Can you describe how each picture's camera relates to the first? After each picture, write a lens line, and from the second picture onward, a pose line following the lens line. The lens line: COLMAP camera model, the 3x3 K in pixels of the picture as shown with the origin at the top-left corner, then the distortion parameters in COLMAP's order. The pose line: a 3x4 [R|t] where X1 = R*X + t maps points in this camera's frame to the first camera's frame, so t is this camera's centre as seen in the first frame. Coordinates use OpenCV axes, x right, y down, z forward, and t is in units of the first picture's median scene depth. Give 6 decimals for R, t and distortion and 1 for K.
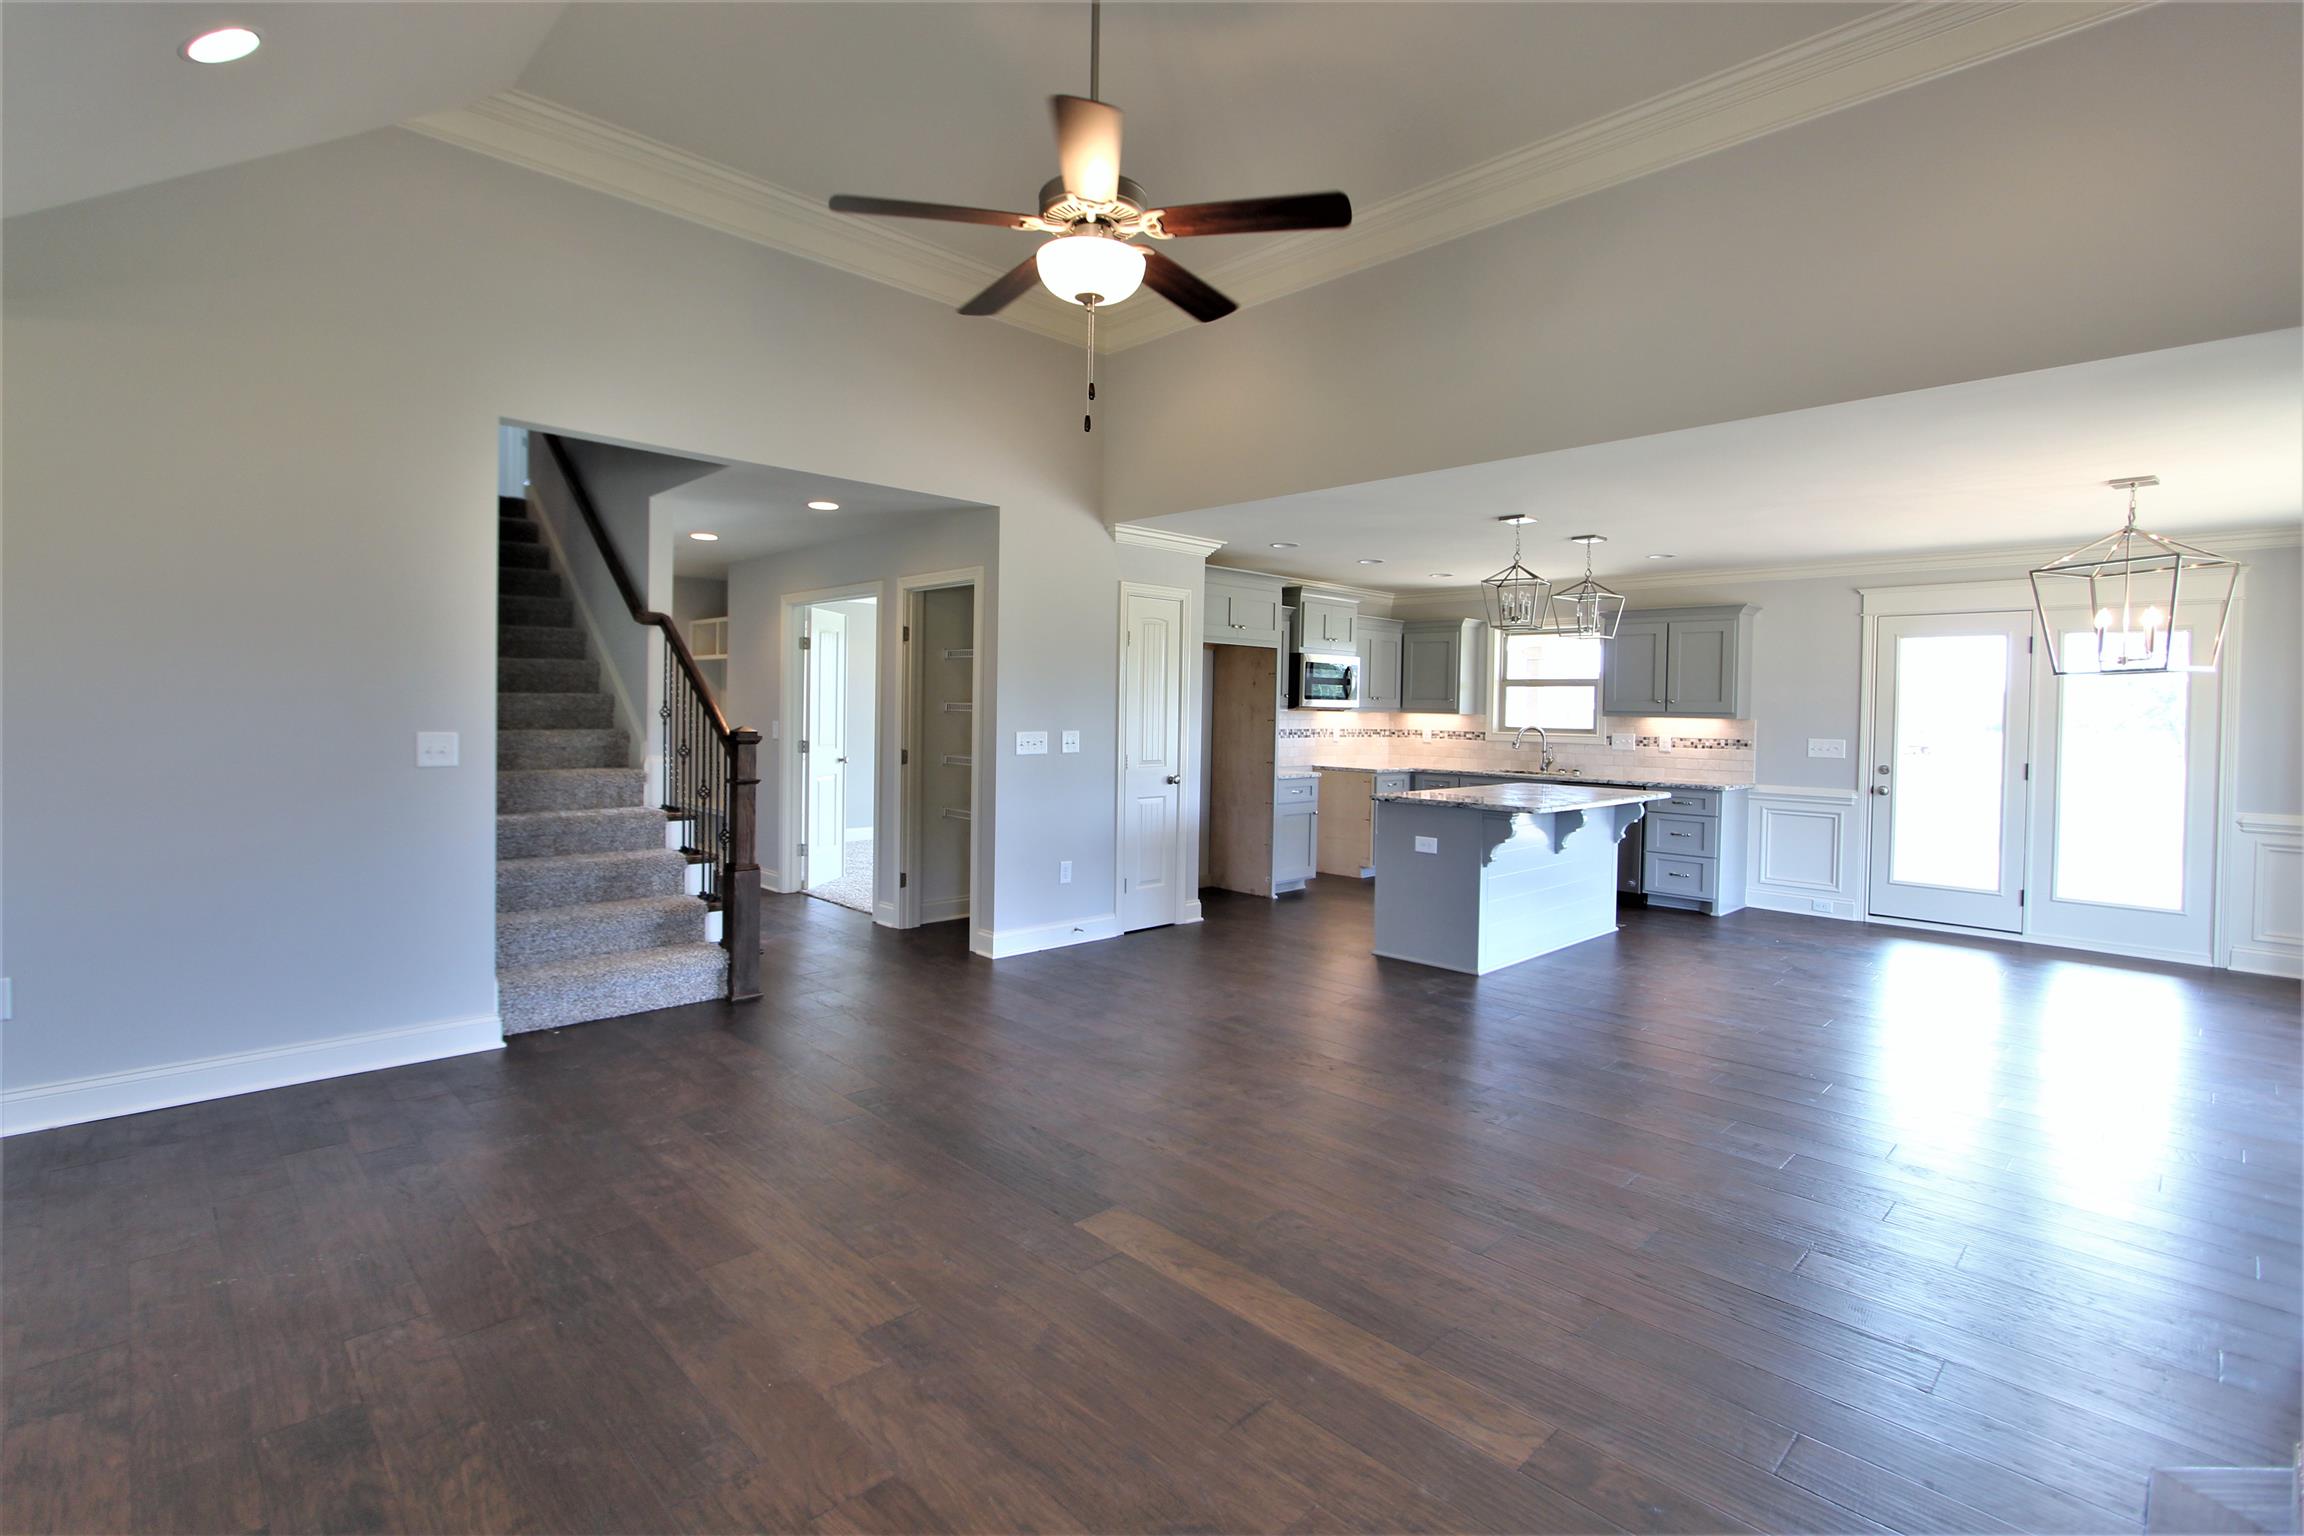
lens RADIAL K [[1063.7, 0, 1121.1], [0, 1063.7, 720.1], [0, 0, 1]] dist [-0.016733, 0.002254]
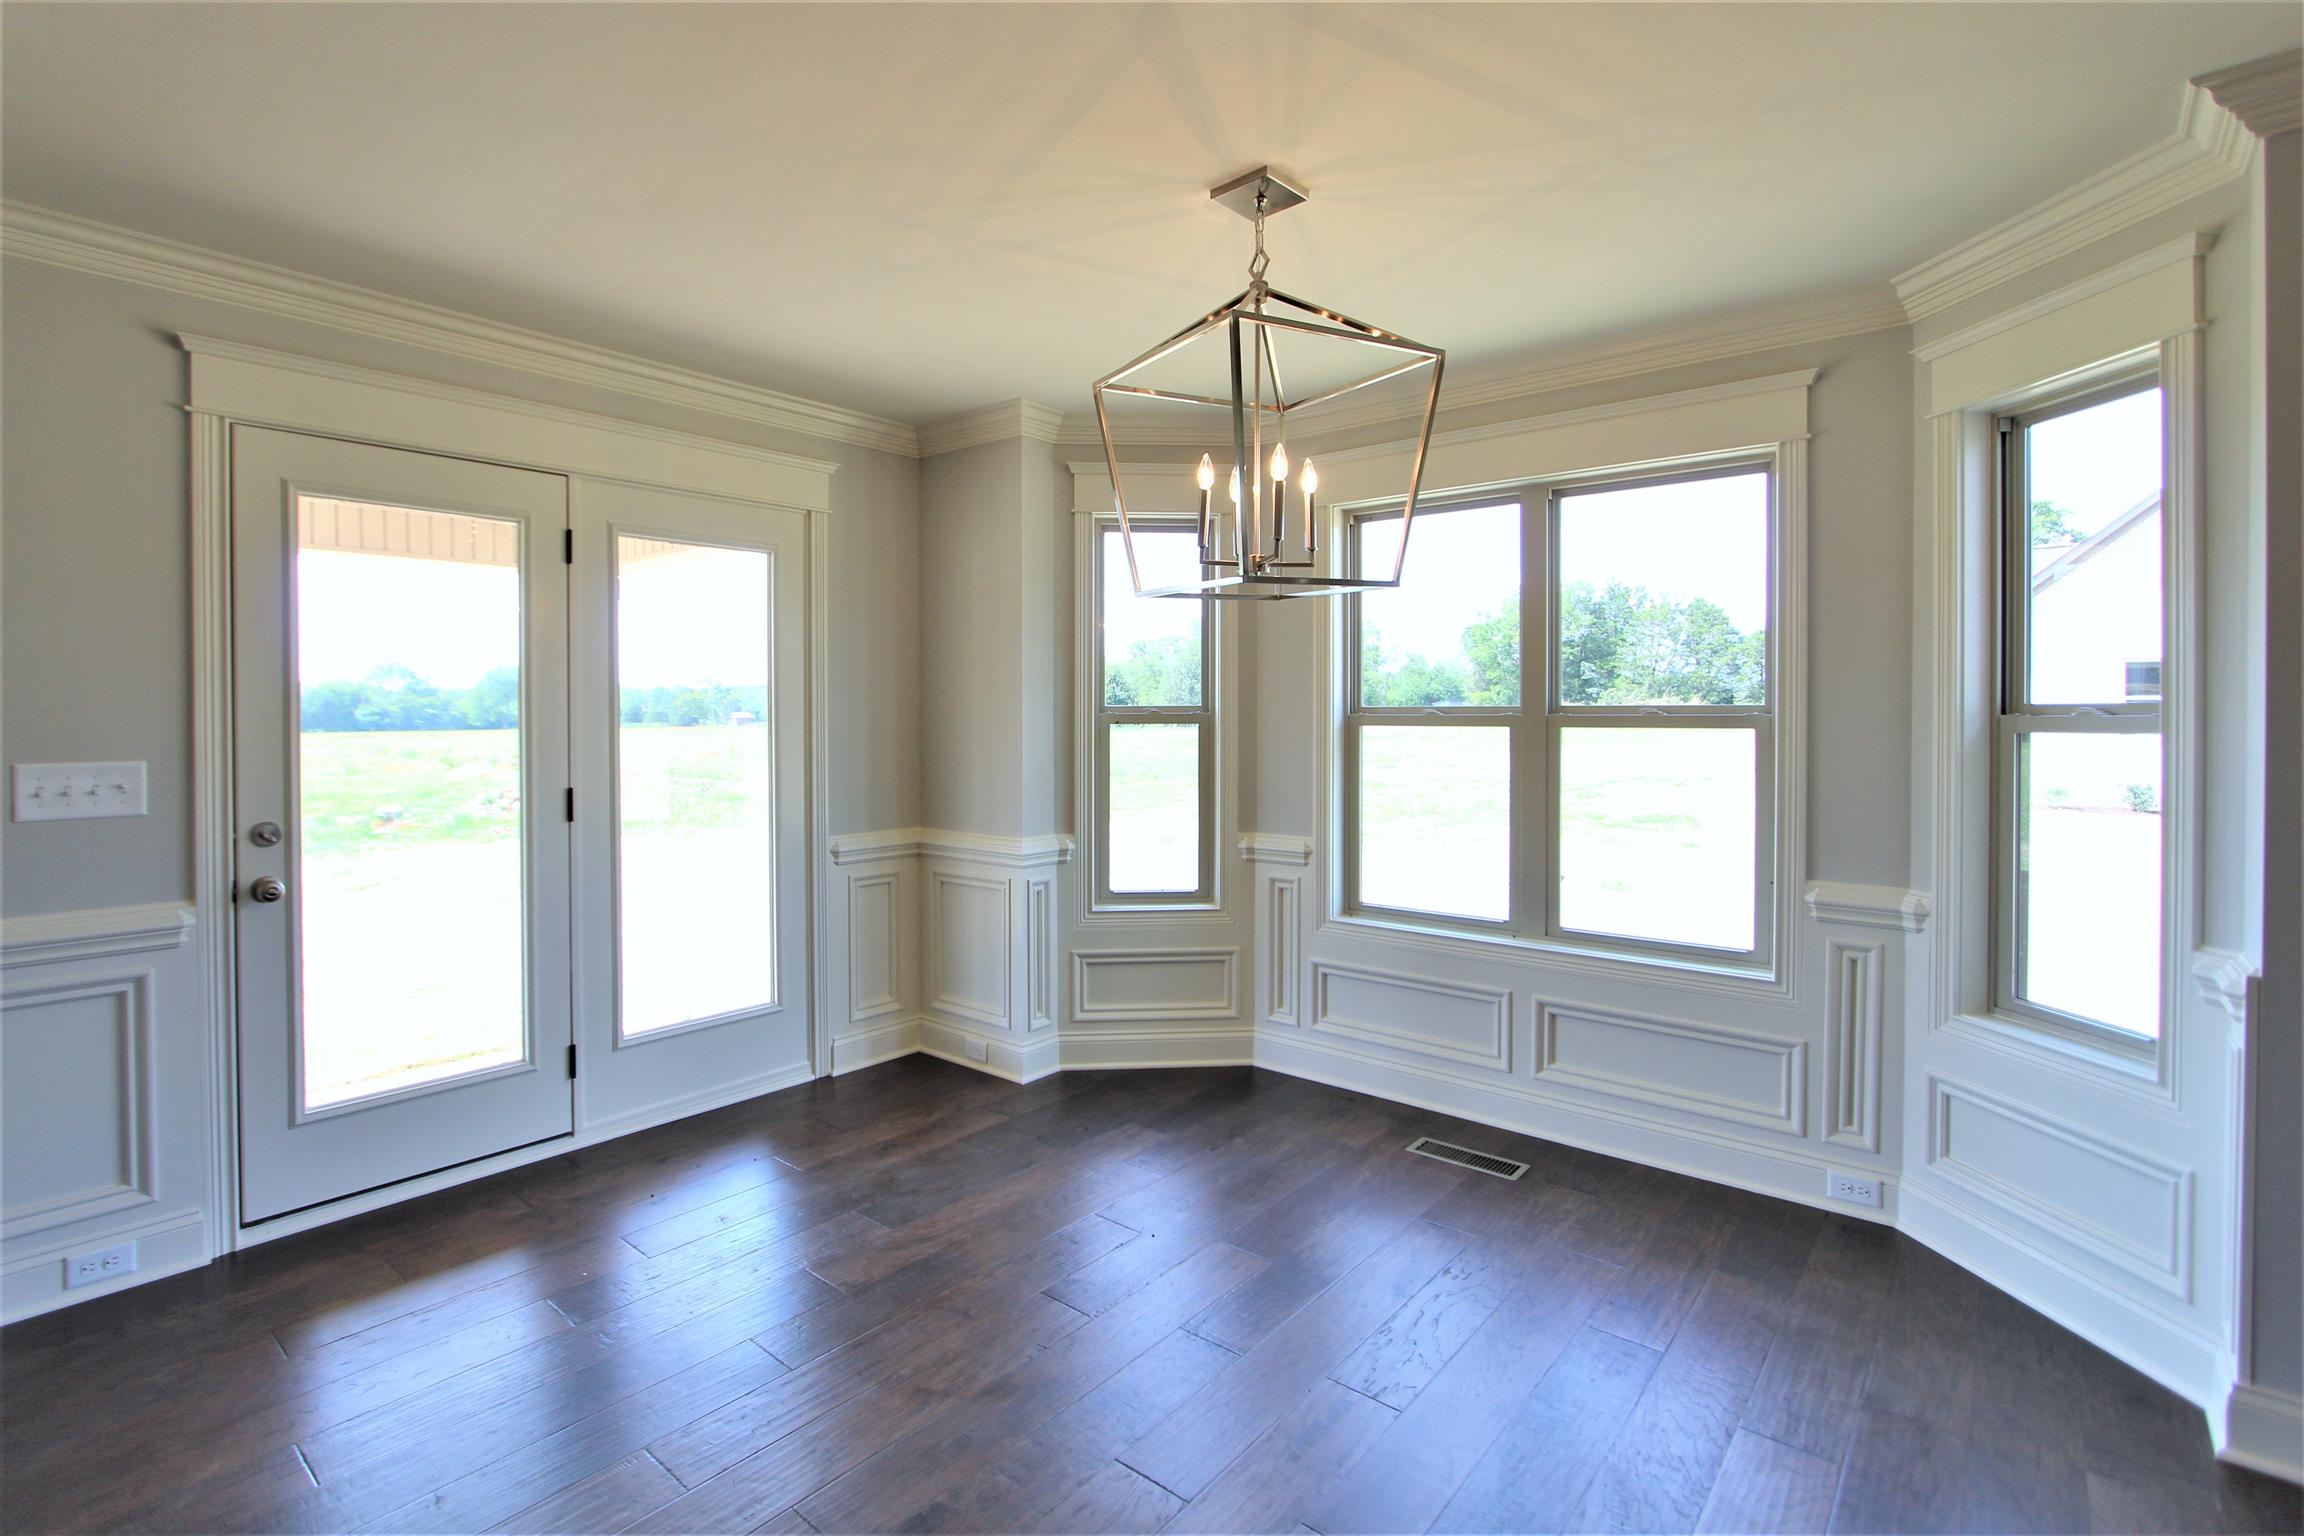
lens RADIAL K [[1063.7, 0, 1122.5], [0, 1063.7, 725.7], [0, 0, 1]] dist [-0.016733, 0.002254]
pose [[-0.106314, -0.025809, 0.993998, 0.301656], [0.012399, 0.999551, 0.027280, 0.001636], [-0.994255, 0.015225, -0.105946, 0.700008]]
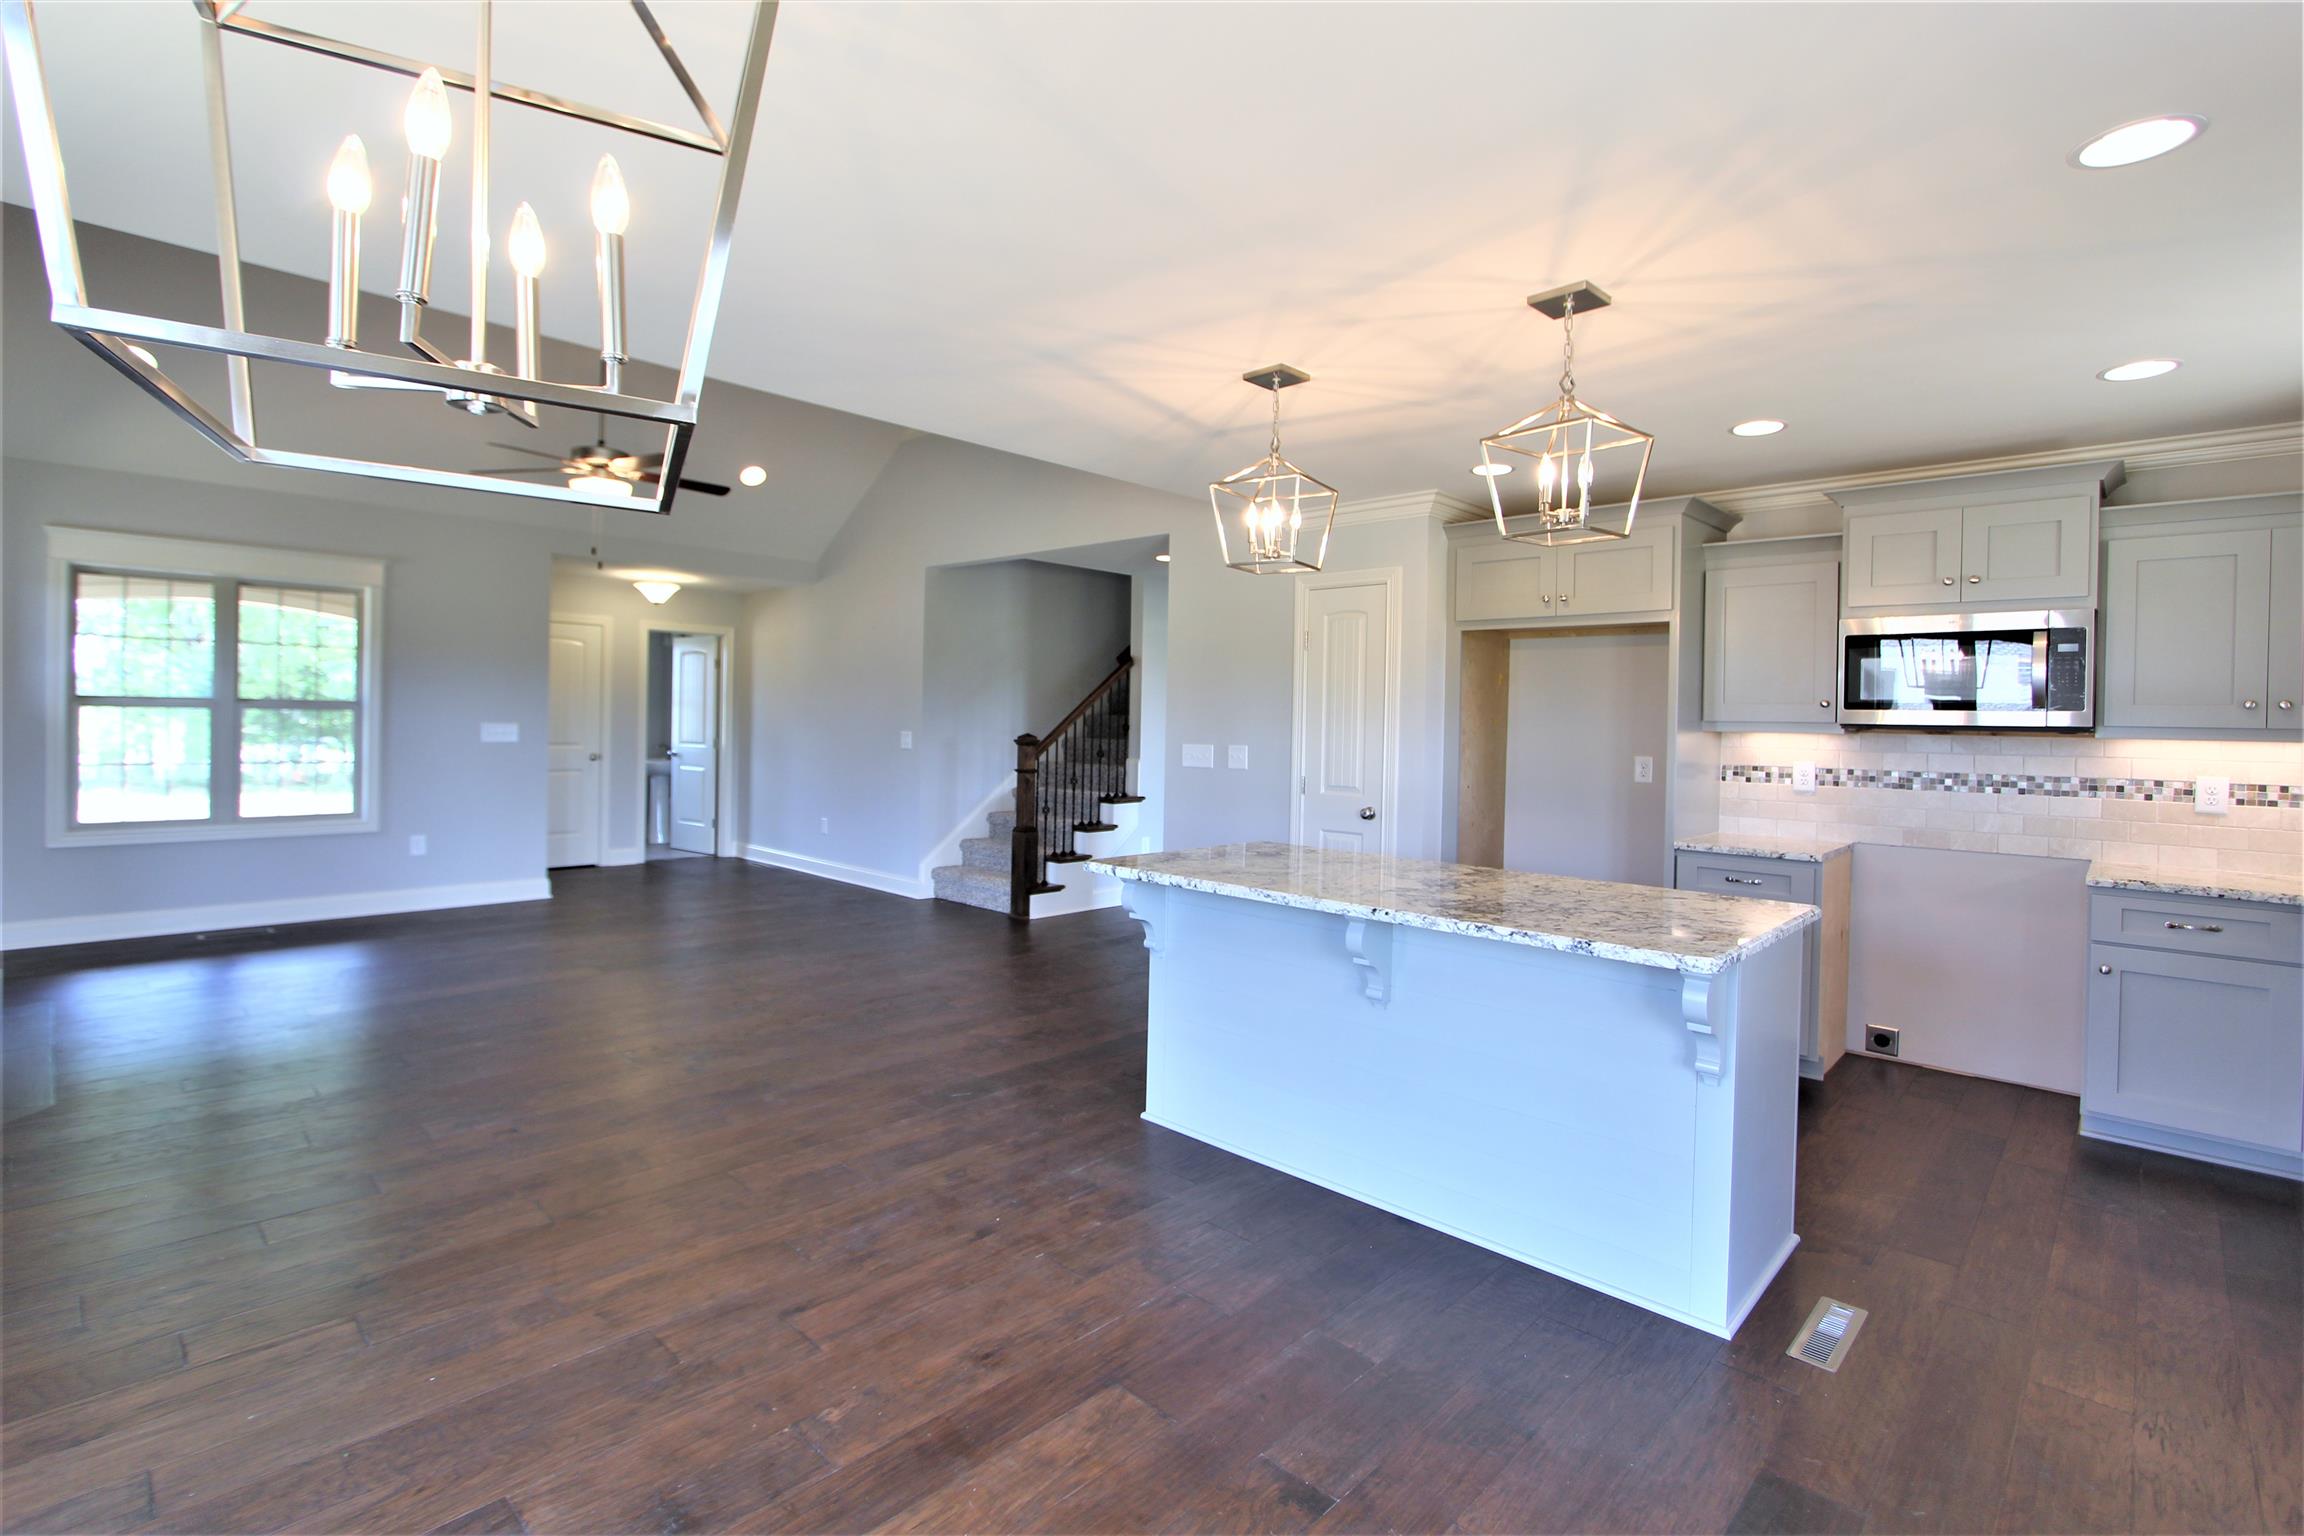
lens RADIAL K [[1063.7, 0, 1120.5], [0, 1063.7, 725.7], [0, 0, 1]] dist [-0.016733, 0.002254]
pose [[0.040397, -0.011297, -0.999120, 0.734678], [-0.032612, 0.999388, -0.012618, 0.006379], [0.998651, 0.033093, 0.040003, 0.703802]]
